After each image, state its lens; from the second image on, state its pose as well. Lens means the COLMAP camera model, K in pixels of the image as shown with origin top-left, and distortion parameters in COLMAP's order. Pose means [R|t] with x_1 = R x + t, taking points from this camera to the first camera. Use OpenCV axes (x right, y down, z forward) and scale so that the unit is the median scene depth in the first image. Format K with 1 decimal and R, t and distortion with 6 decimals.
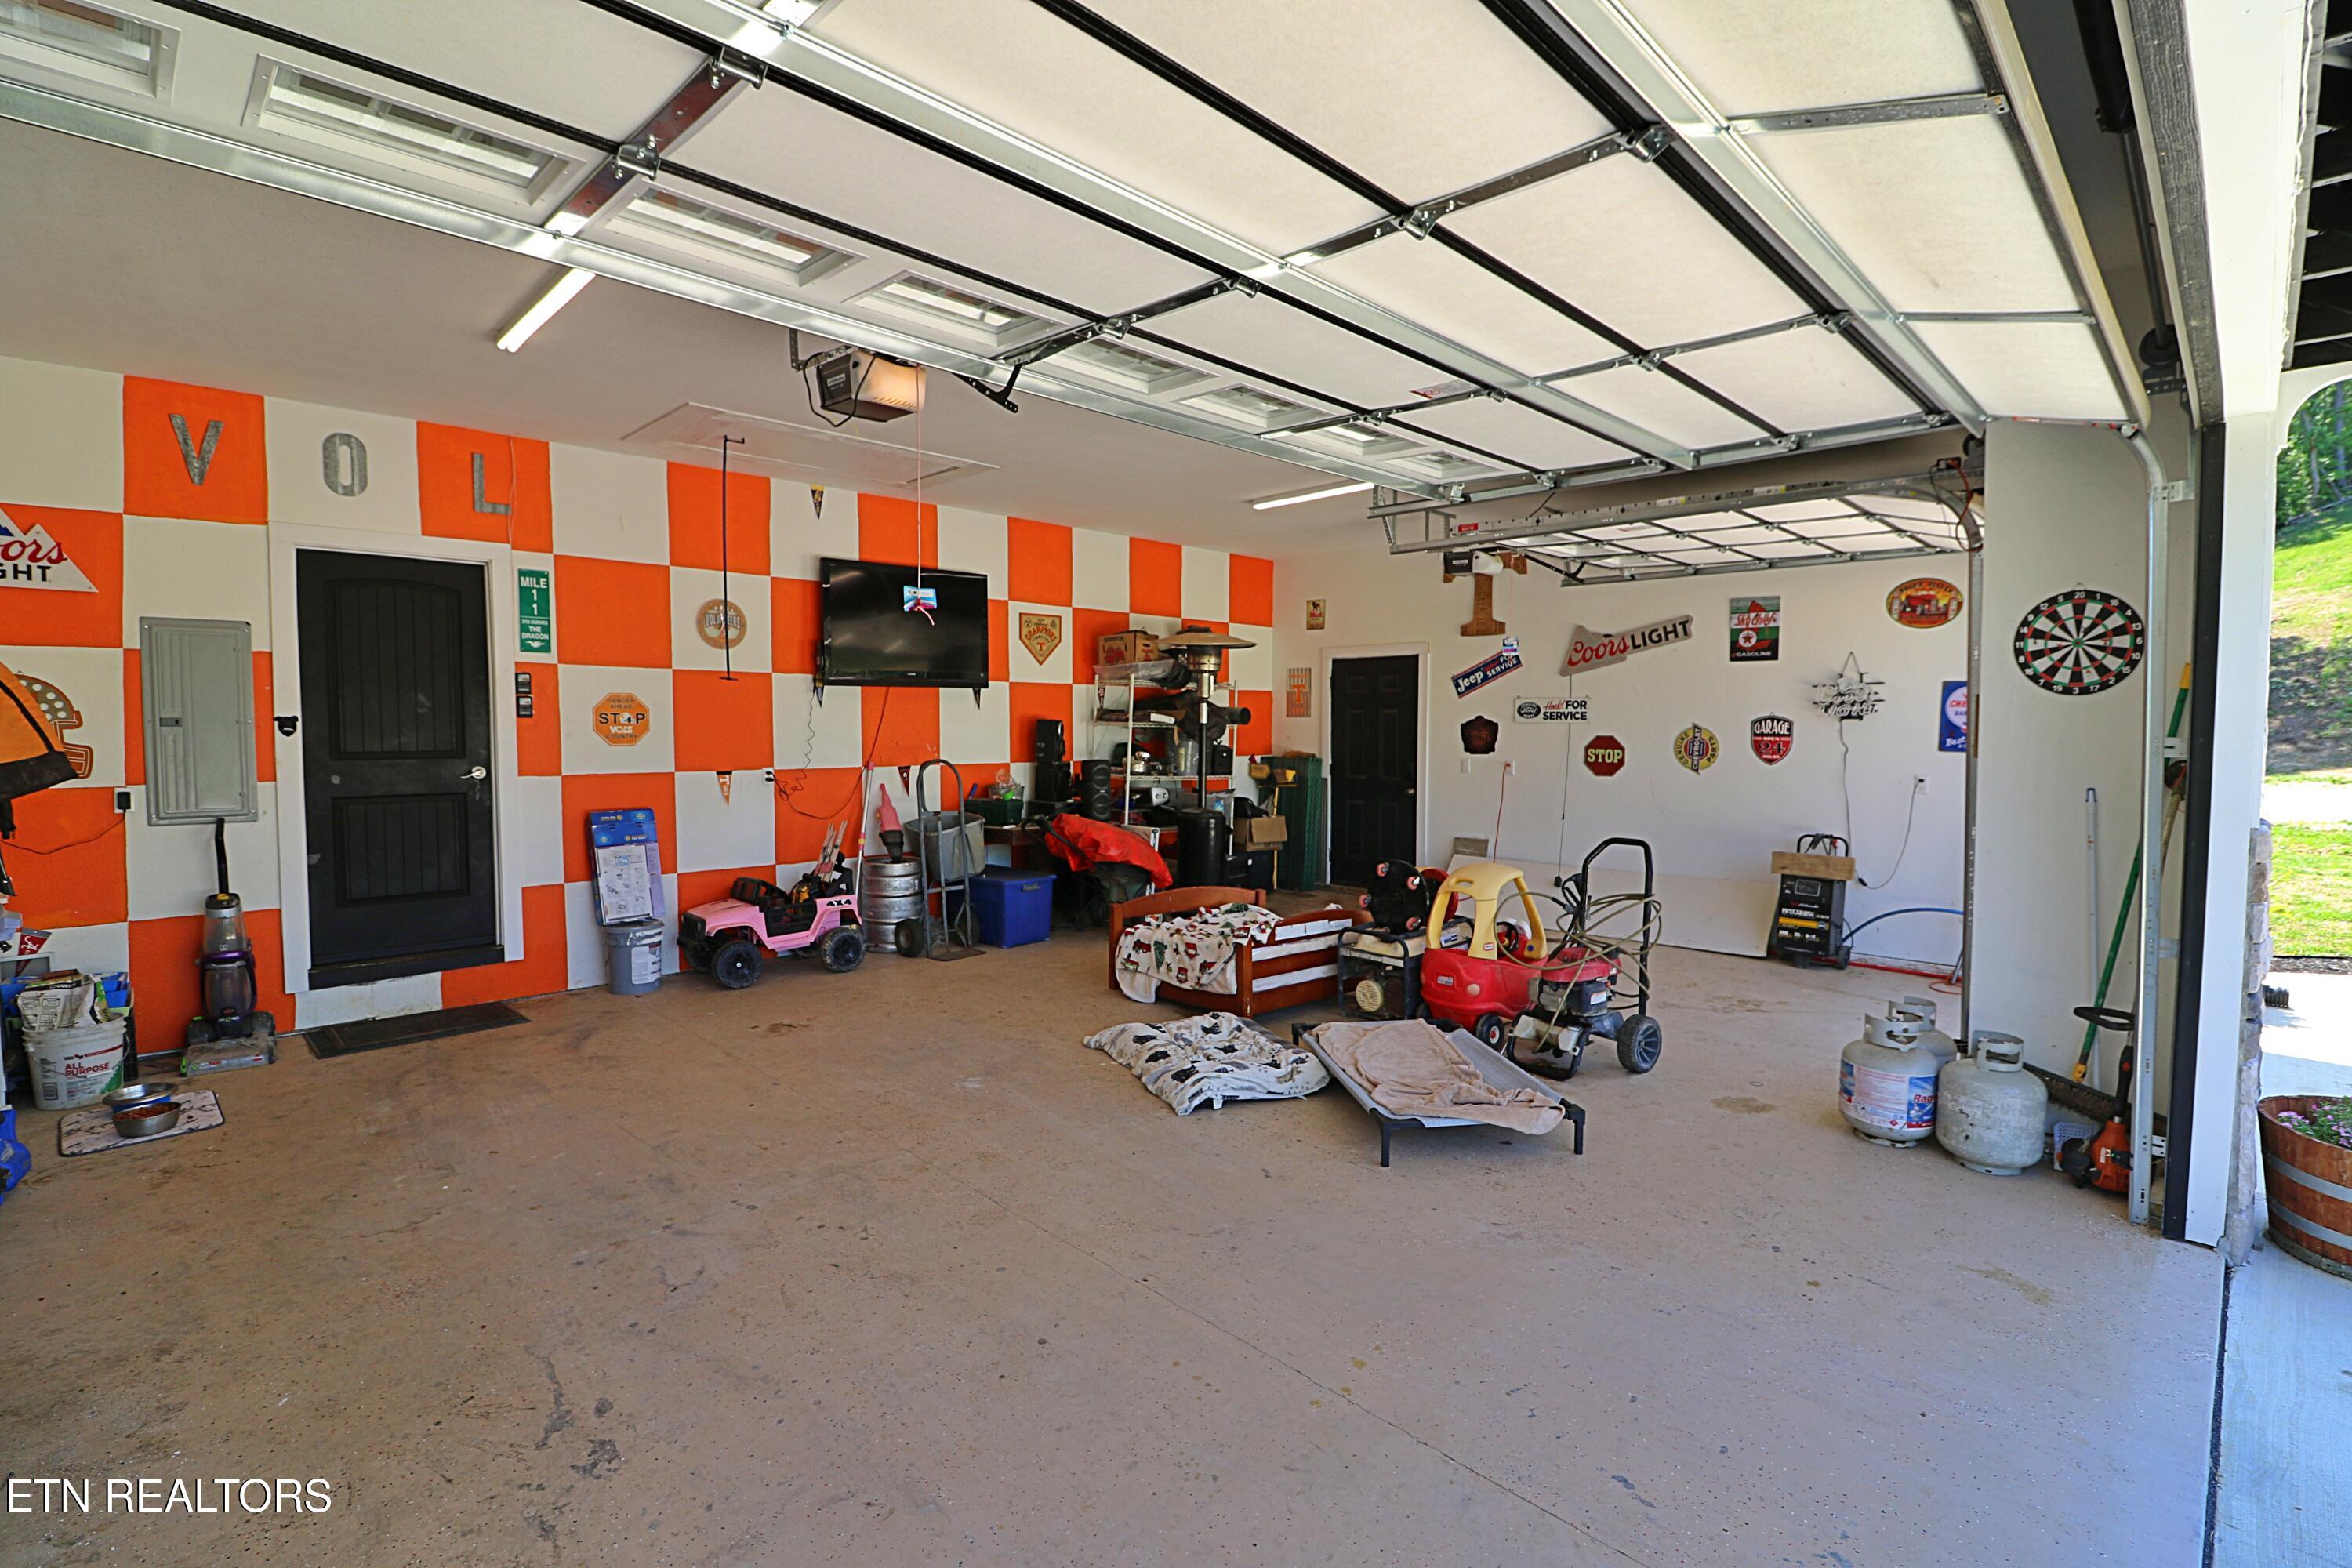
lens RADIAL K [[1077.3, 0, 1181.3], [0, 1077.3, 780.5], [0, 0, 1]] dist [-0.010390, -0.007670]
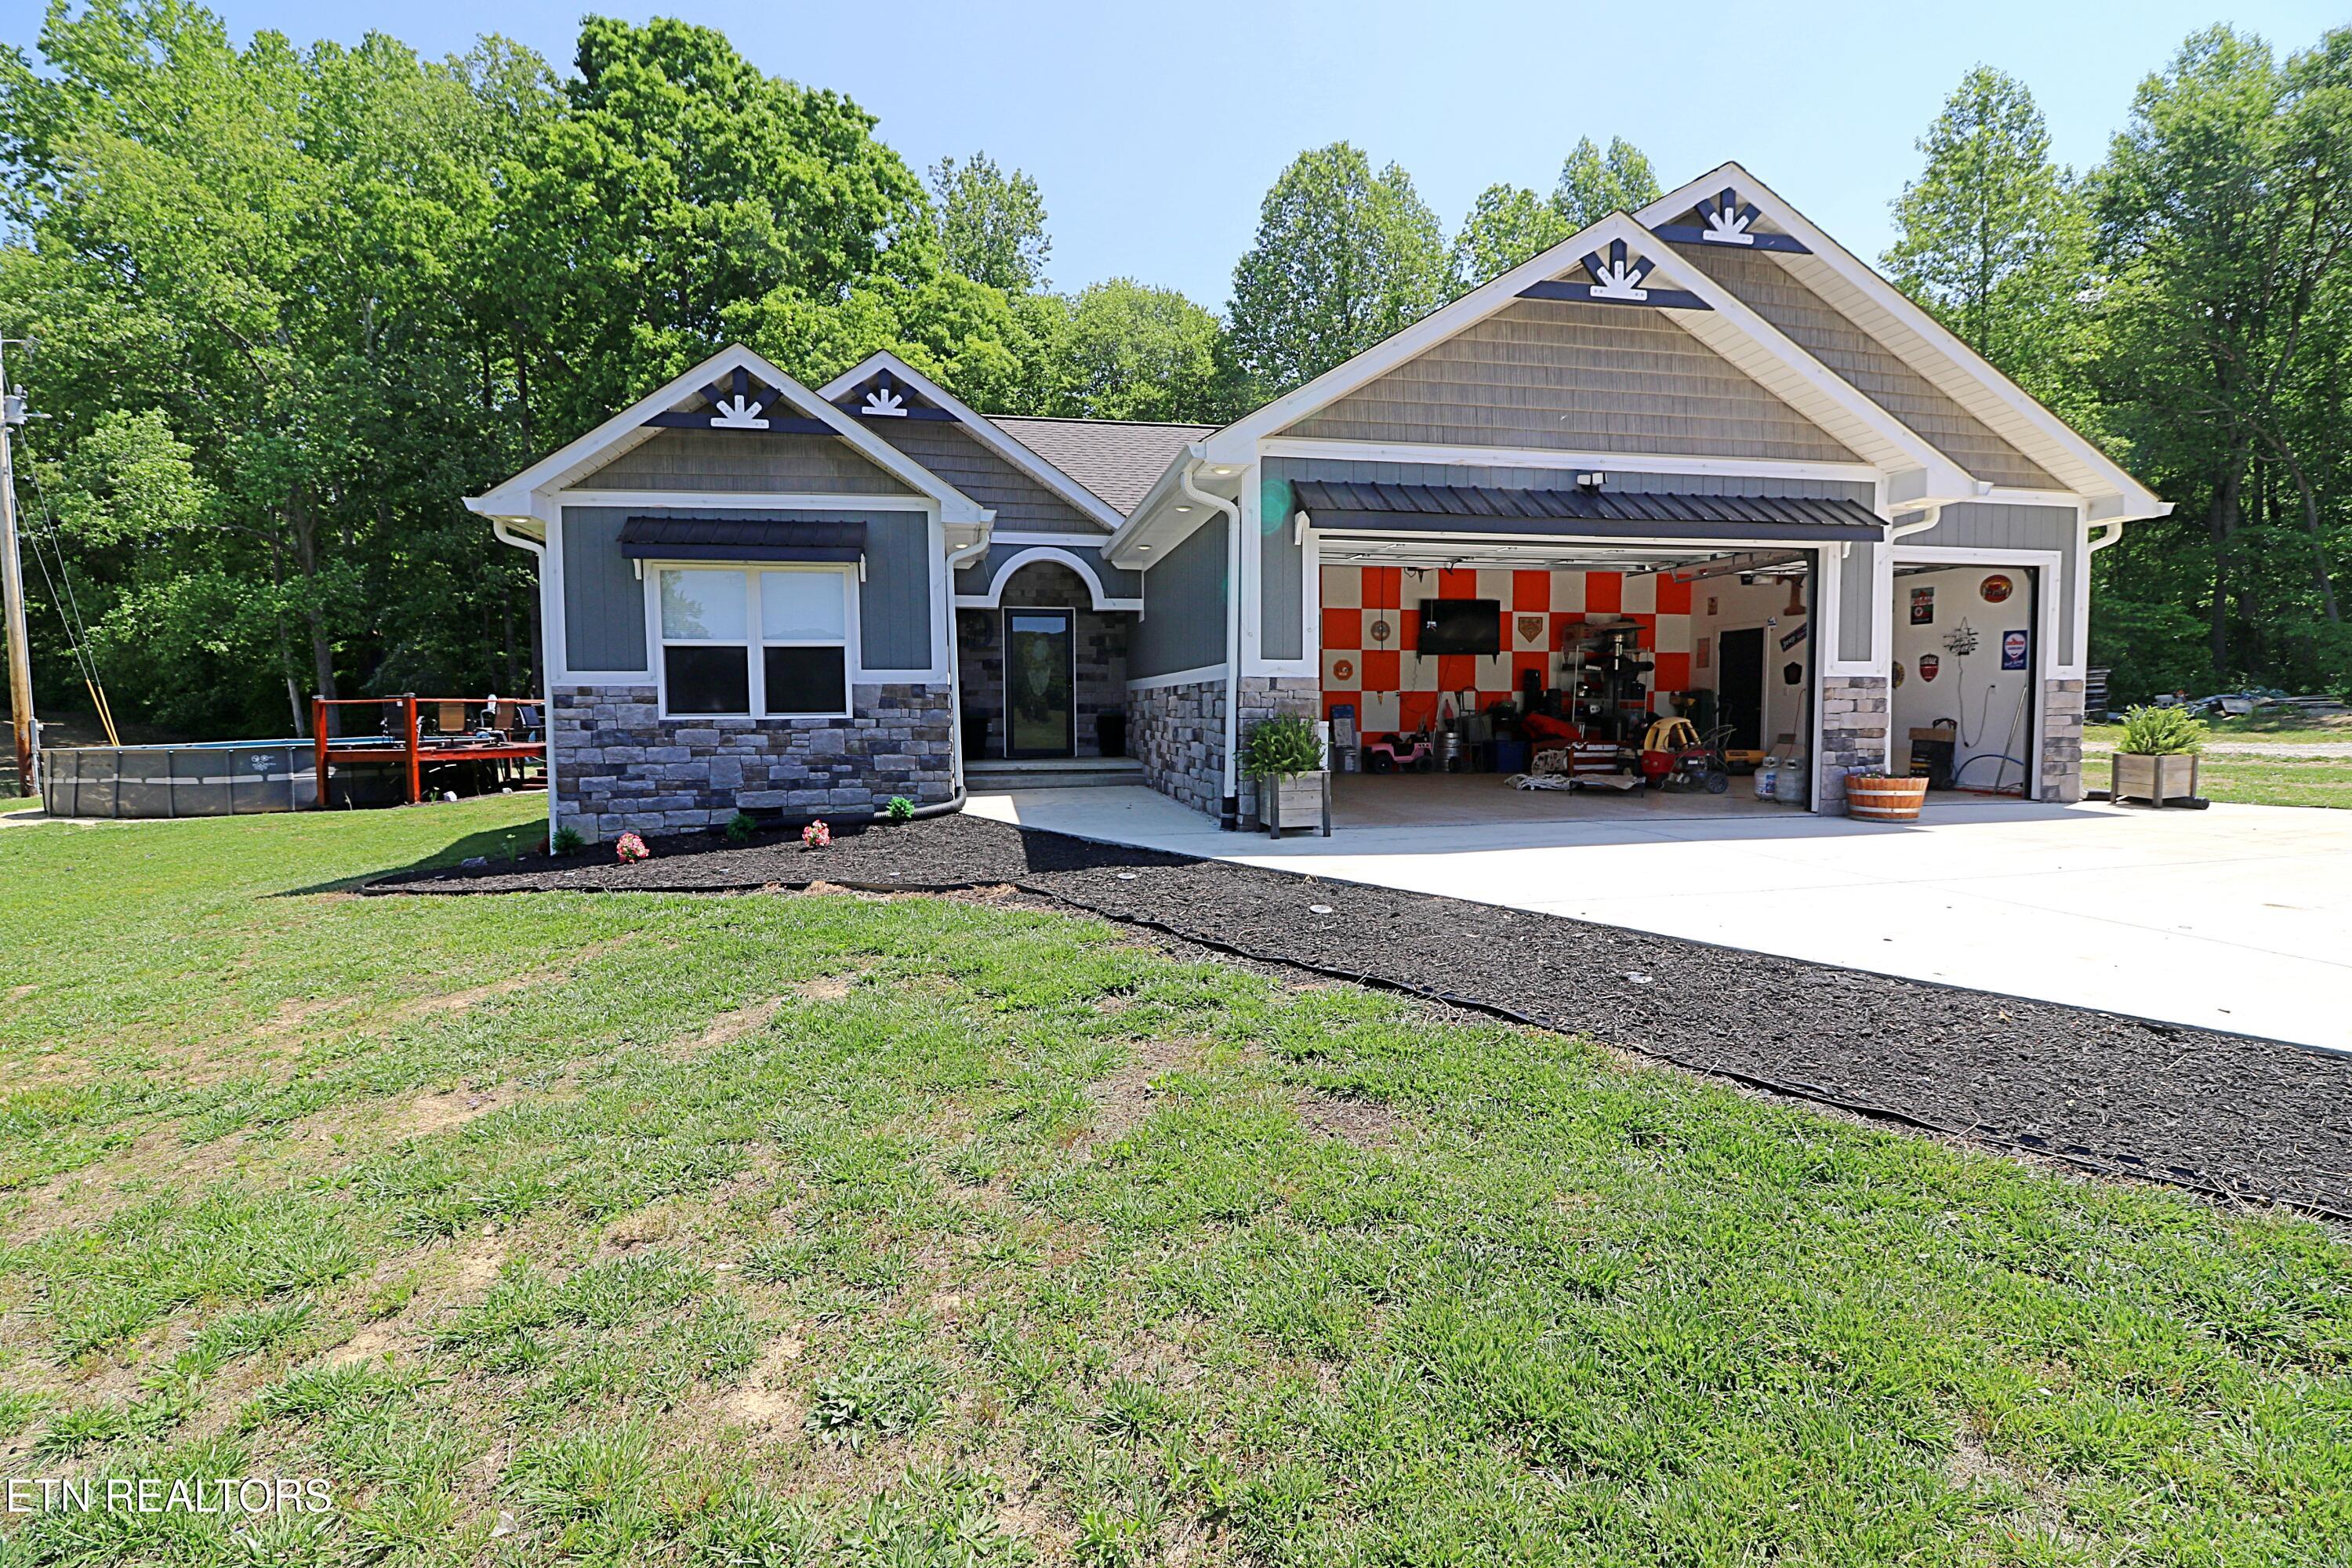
lens RADIAL K [[1077.3, 0, 1188.1], [0, 1077.3, 783.8], [0, 0, 1]] dist [-0.010390, -0.007670]
pose [[0.835064, 0.030298, -0.549317, 0.479100], [-0.021255, 0.999514, 0.022818, 0.132722], [0.549742, -0.007378, 0.835302, -1.098301]]
